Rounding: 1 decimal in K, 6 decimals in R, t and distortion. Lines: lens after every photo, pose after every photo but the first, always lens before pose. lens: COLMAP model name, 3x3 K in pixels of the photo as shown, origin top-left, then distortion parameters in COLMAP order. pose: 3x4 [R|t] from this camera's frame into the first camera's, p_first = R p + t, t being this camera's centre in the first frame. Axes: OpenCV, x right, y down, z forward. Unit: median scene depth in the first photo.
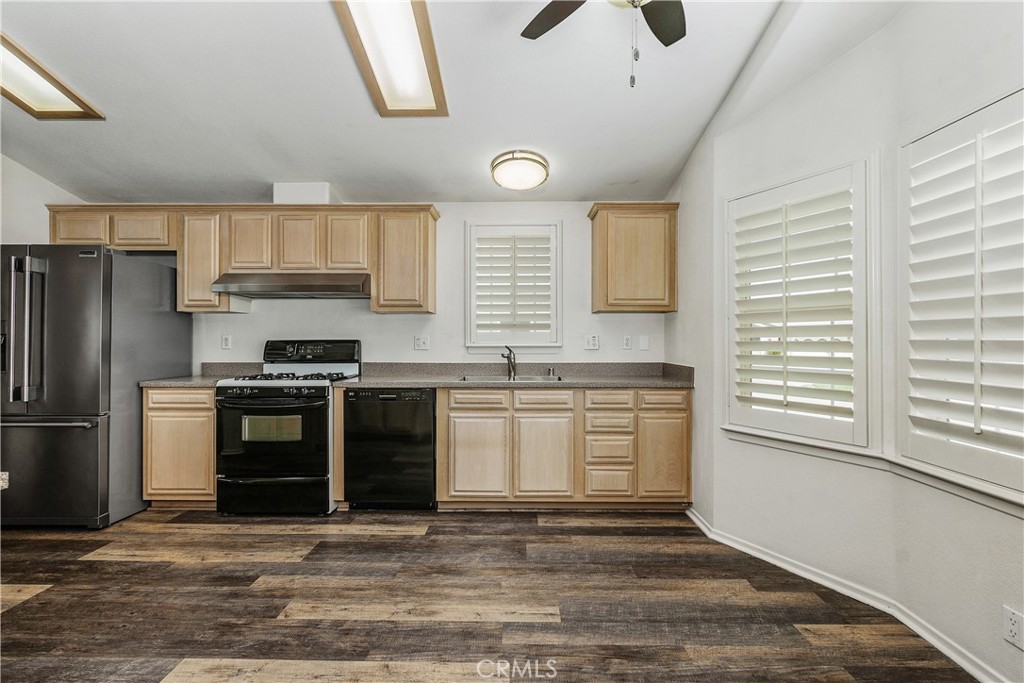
lens RADIAL K [[467.8, 0, 514.0], [0, 467.8, 344.5], [0, 0, 1]] dist [0.007335, -0.001823]
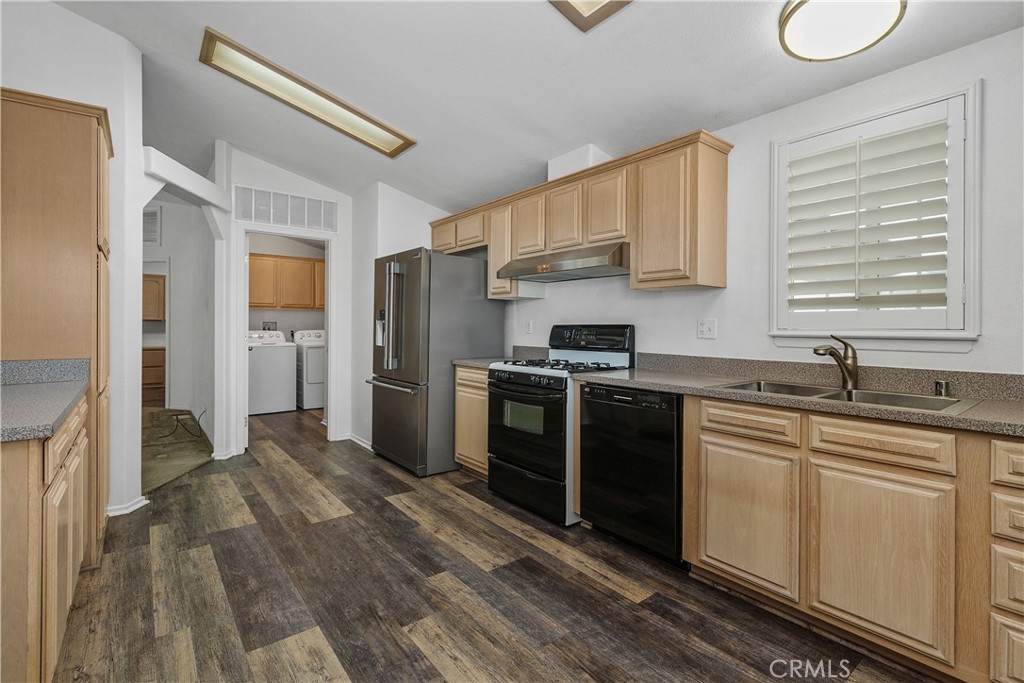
lens RADIAL K [[467.8, 0, 512.3], [0, 467.8, 332.6], [0, 0, 1]] dist [0.007335, -0.001823]
pose [[0.635062, 0.012890, -0.772353, 0.215805], [-0.016606, 0.999858, 0.003032, 0.005200], [0.772282, 0.010901, 0.635186, 0.394462]]
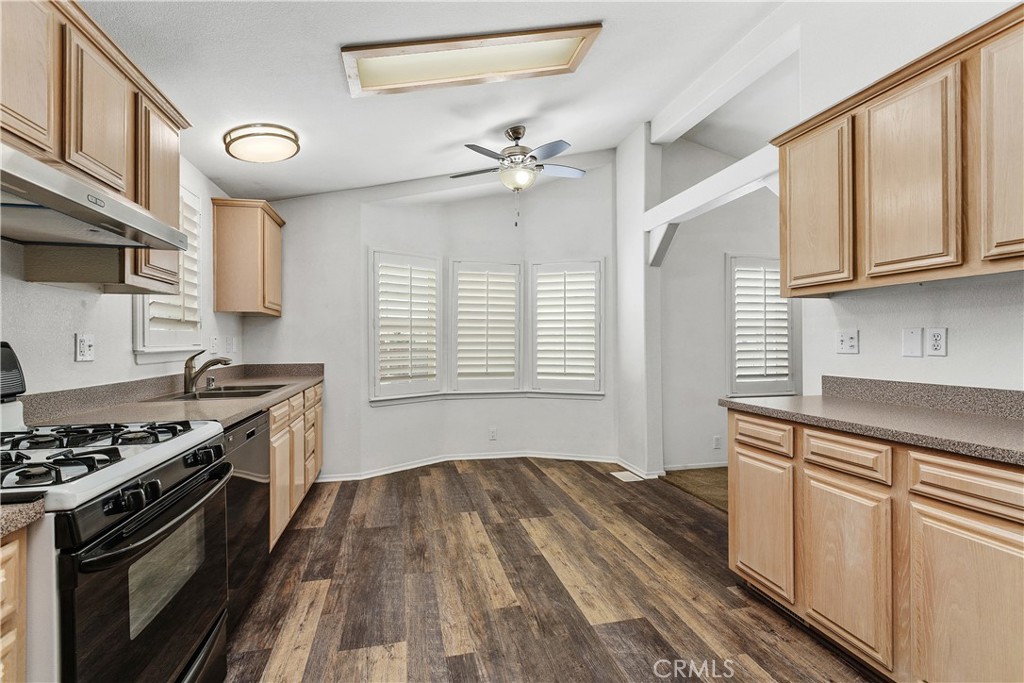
lens RADIAL K [[467.8, 0, 503.8], [0, 467.8, 343.4], [0, 0, 1]] dist [0.007335, -0.001823]
pose [[-0.234523, -0.001234, 0.972110, -1.024820], [0.017902, 0.999824, 0.005588, -0.006301], [-0.971946, 0.018713, -0.234460, 0.858514]]
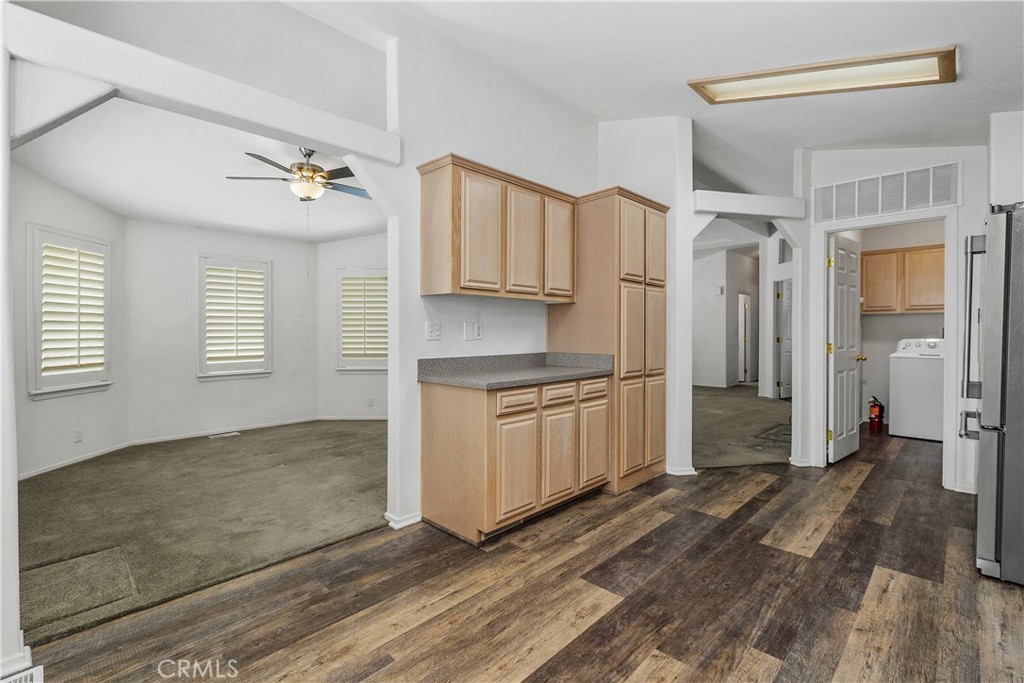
lens RADIAL K [[467.8, 0, 511.3], [0, 467.8, 338.2], [0, 0, 1]] dist [0.007335, -0.001823]
pose [[-0.682460, 0.011602, -0.730831, 0.204902], [-0.011528, 0.999579, 0.026633, -0.008196], [0.730832, 0.026601, -0.682039, 0.934243]]
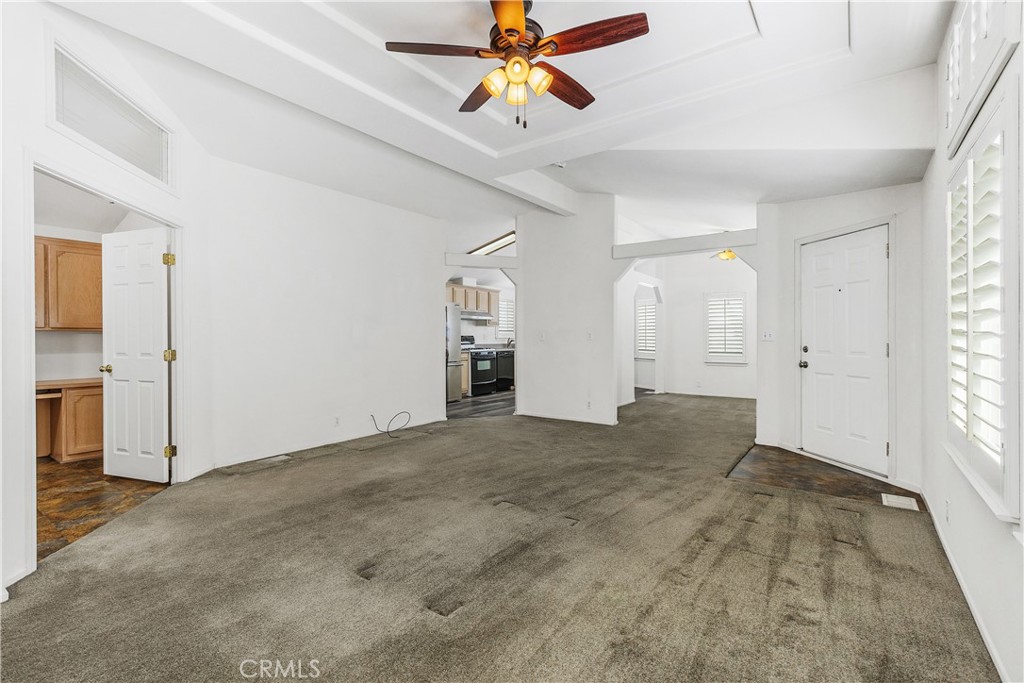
lens RADIAL K [[467.8, 0, 506.8], [0, 467.8, 347.6], [0, 0, 1]] dist [0.007335, -0.001823]
pose [[0.586937, -0.021193, 0.809355, -2.970602], [0.016732, 0.999761, 0.014045, 0.028571], [-0.809460, 0.005299, 0.587152, -0.897566]]
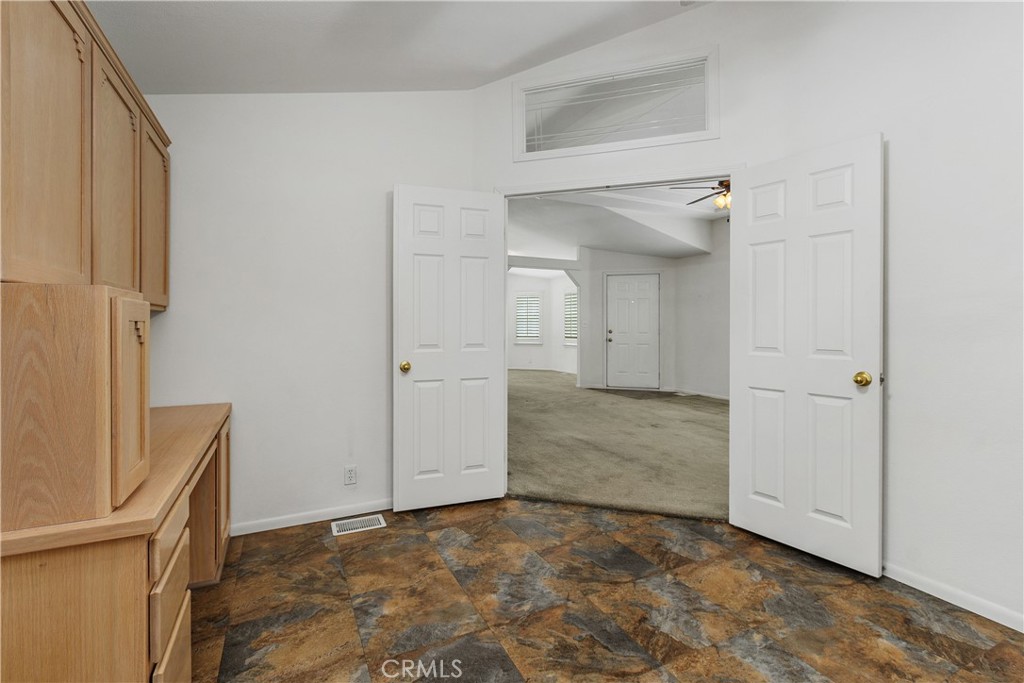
lens RADIAL K [[467.8, 0, 516.2], [0, 467.8, 332.0], [0, 0, 1]] dist [0.007335, -0.001823]
pose [[-0.461961, -0.008198, 0.886862, -3.415498], [0.013808, 0.999770, 0.016434, 0.018618], [-0.886793, 0.019837, -0.461741, 1.016863]]
